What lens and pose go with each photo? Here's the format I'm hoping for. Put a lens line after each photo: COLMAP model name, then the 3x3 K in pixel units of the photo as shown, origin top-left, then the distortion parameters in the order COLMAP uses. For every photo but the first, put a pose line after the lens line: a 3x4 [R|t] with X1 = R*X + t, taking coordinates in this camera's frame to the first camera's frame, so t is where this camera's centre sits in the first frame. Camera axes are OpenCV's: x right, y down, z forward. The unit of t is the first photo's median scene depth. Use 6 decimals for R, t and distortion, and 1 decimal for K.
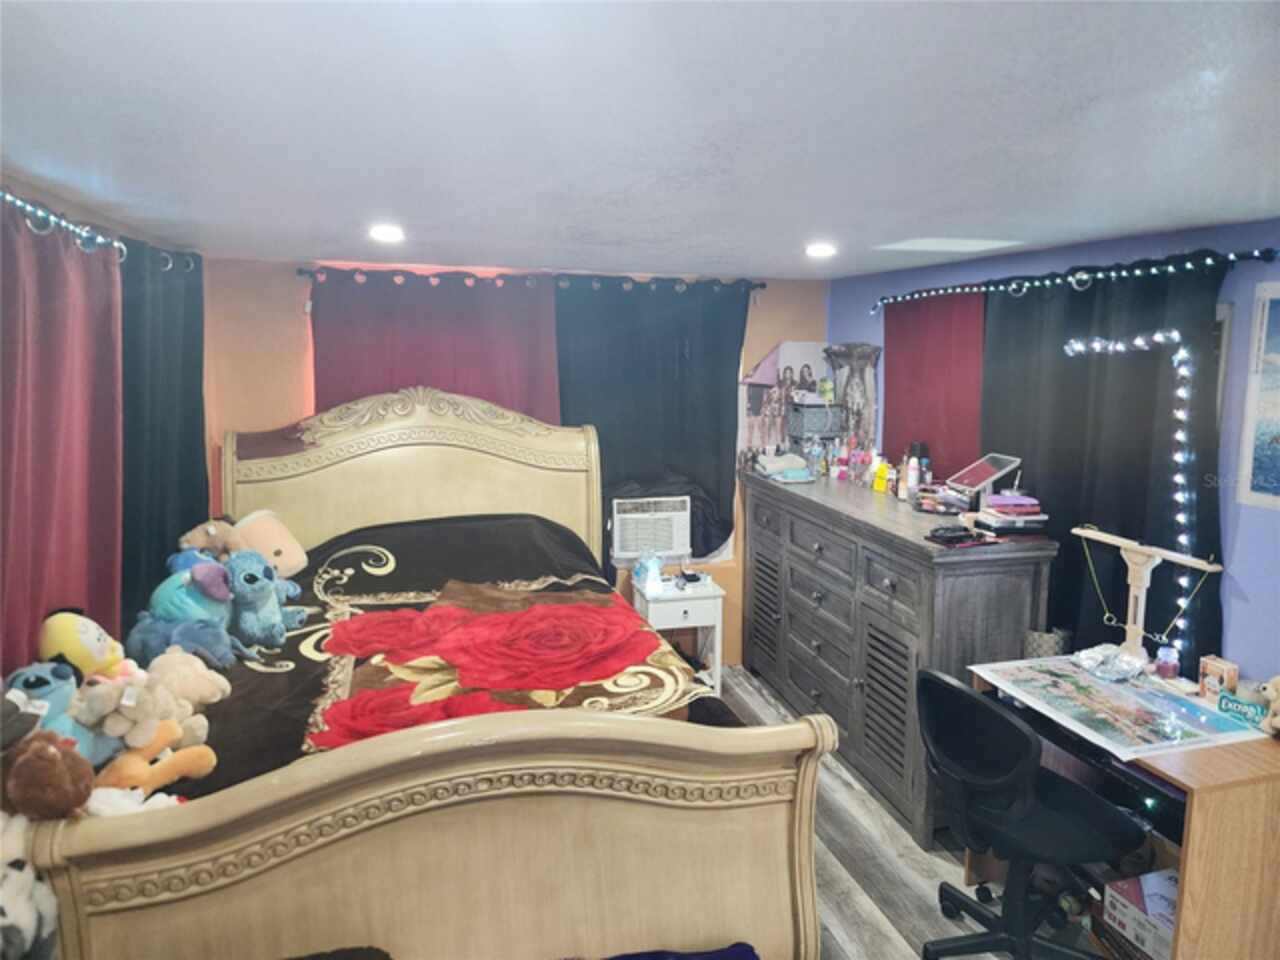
lens RADIAL K [[858.9, 0, 642.2], [0, 858.9, 469.5], [0, 0, 1]] dist [0.075767, -0.074690]
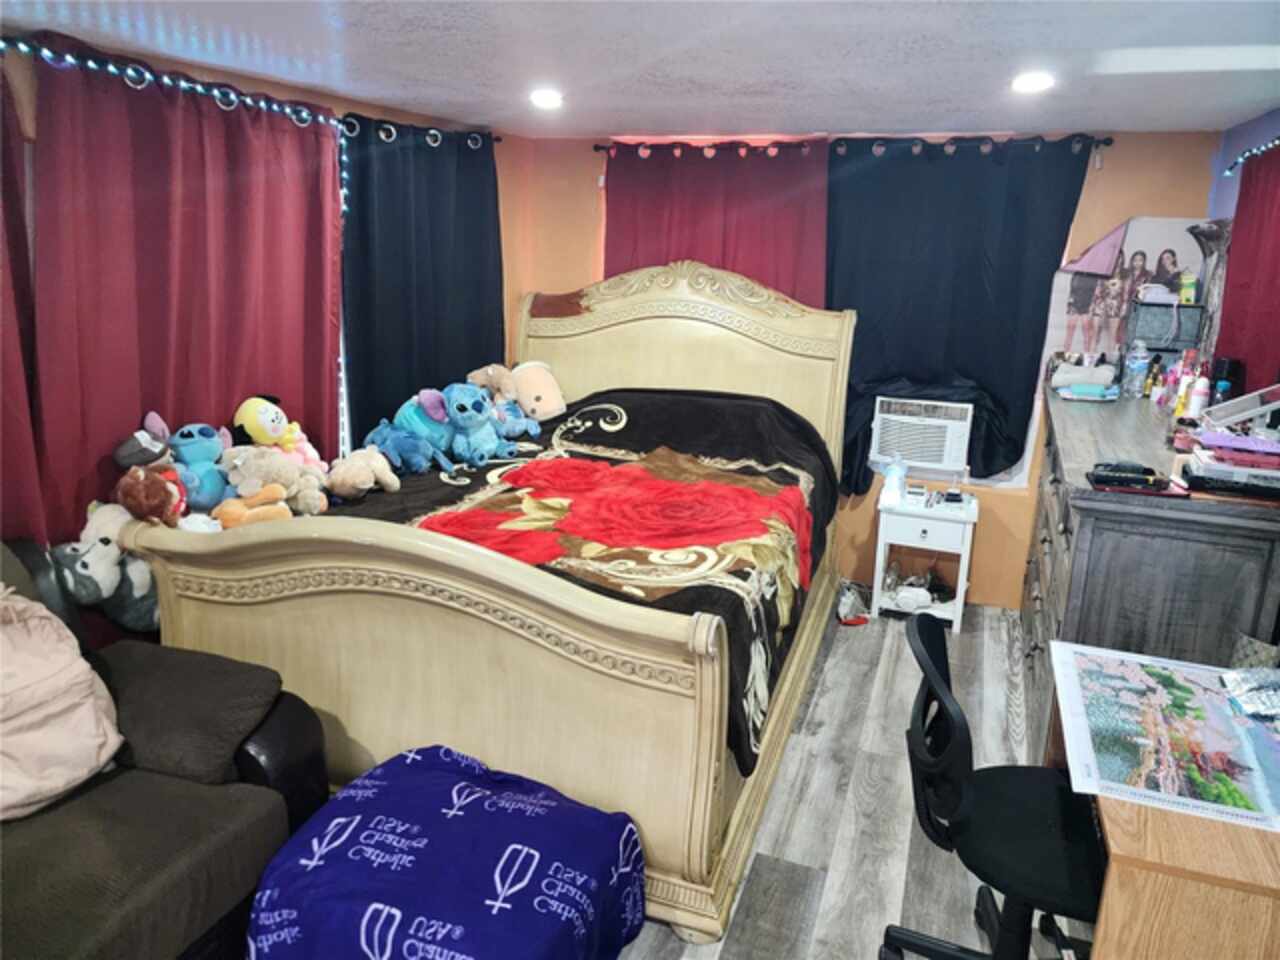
lens RADIAL K [[858.9, 0, 643.7], [0, 858.9, 472.1], [0, 0, 1]] dist [0.075767, -0.074690]
pose [[0.804585, 0.174067, -0.567754, 0.443420], [-0.107380, 0.982960, 0.149193, 0.005901], [0.584049, -0.059073, 0.809566, 0.163627]]
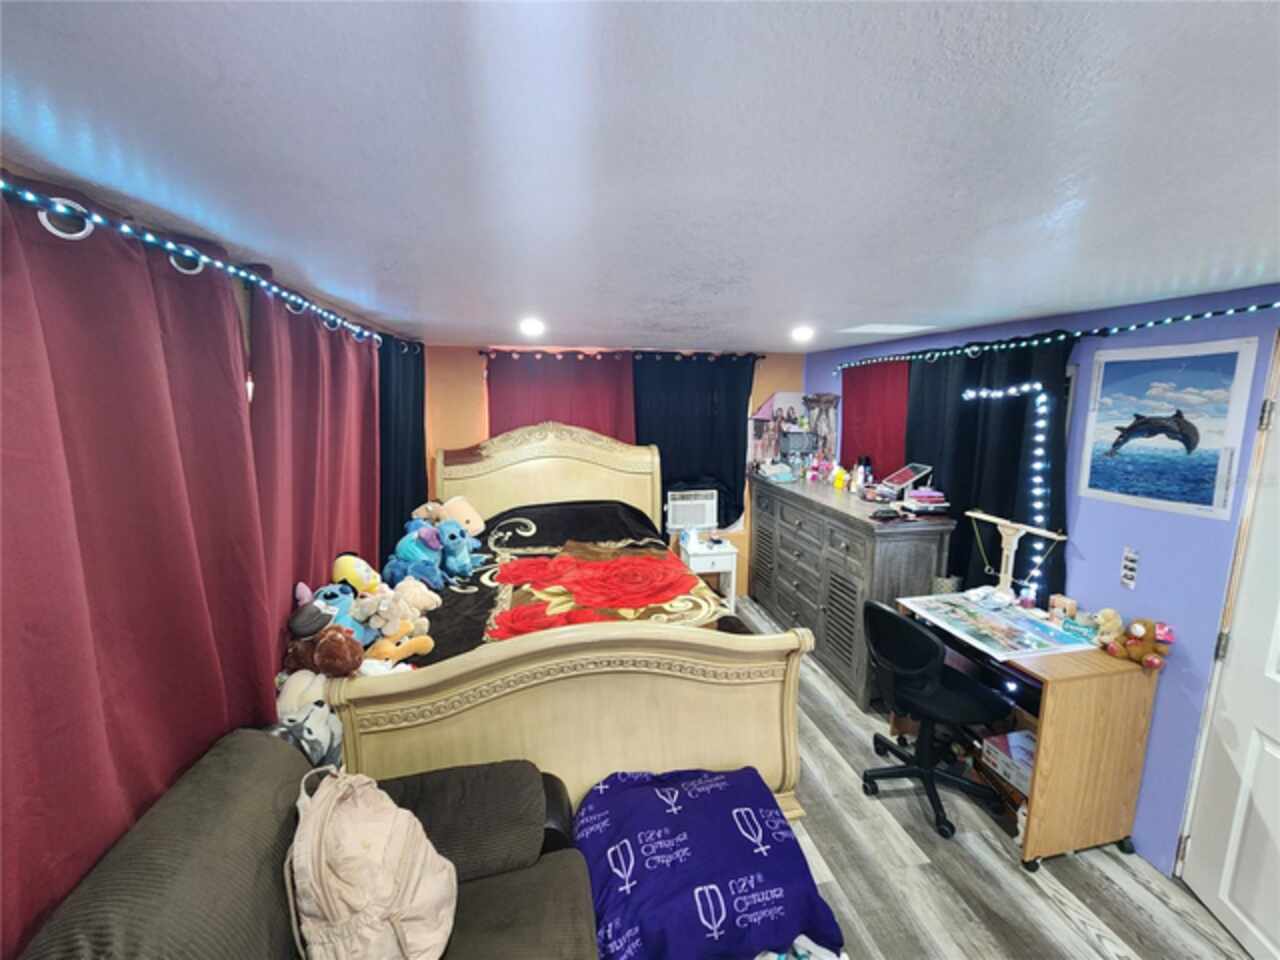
lens RADIAL K [[530.5, 0, 643.1], [0, 530.5, 485.6], [0, 0, 1]] dist [-0.003065, 0.001101]
pose [[0.997018, 0.006089, -0.076931, -0.006663], [-0.004400, 0.999746, 0.022101, 0.002796], [0.077046, -0.021696, 0.996791, 0.015089]]
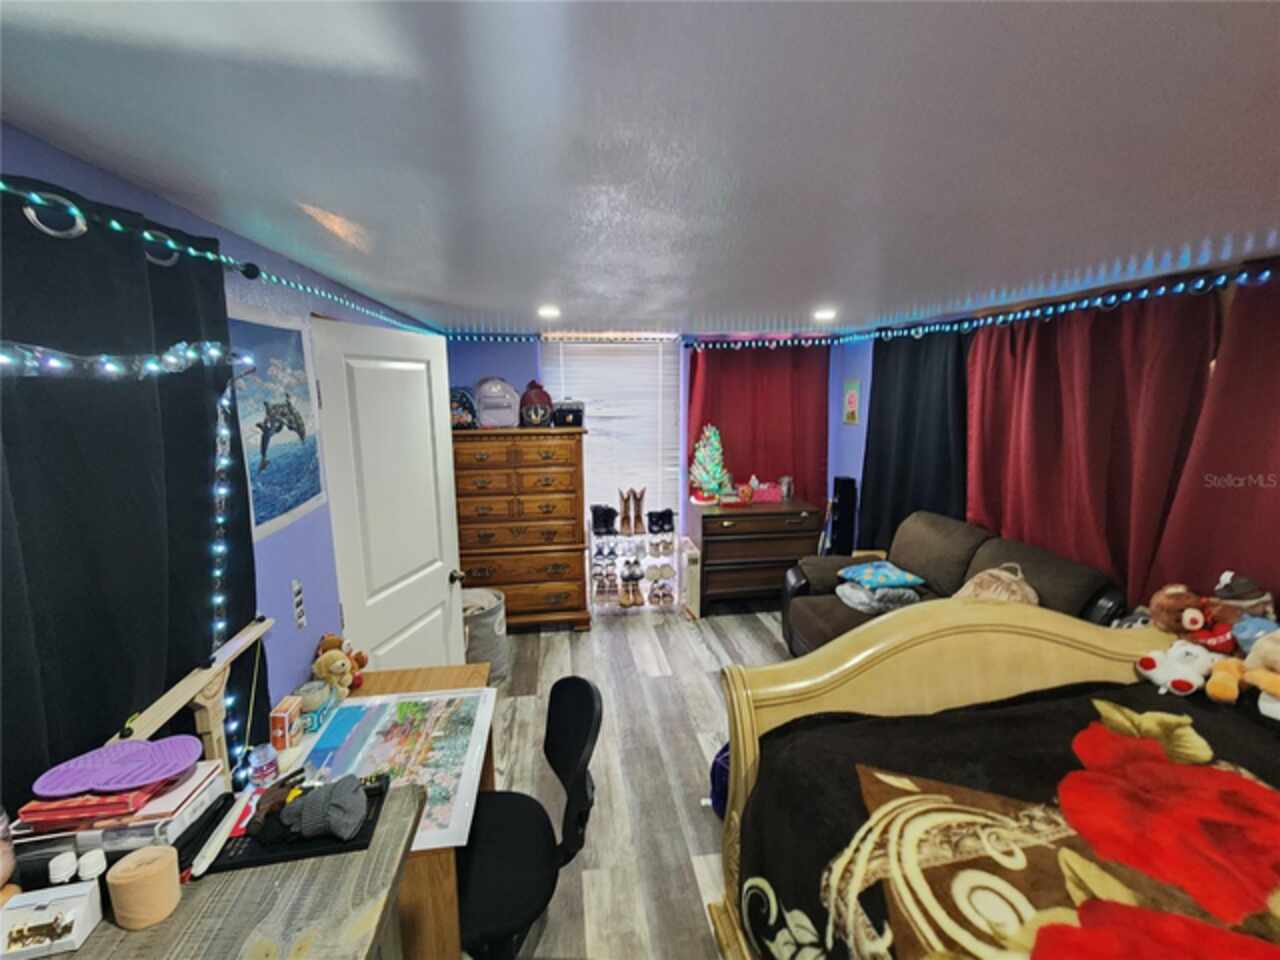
lens RADIAL K [[530.5, 0, 636.5], [0, 530.5, 474.7], [0, 0, 1]] dist [-0.003065, 0.001101]
pose [[-0.992646, -0.022005, 0.119037, 0.178603], [0.016250, 0.950218, 0.311161, -0.154071], [-0.119958, 0.310807, -0.942873, 1.147901]]
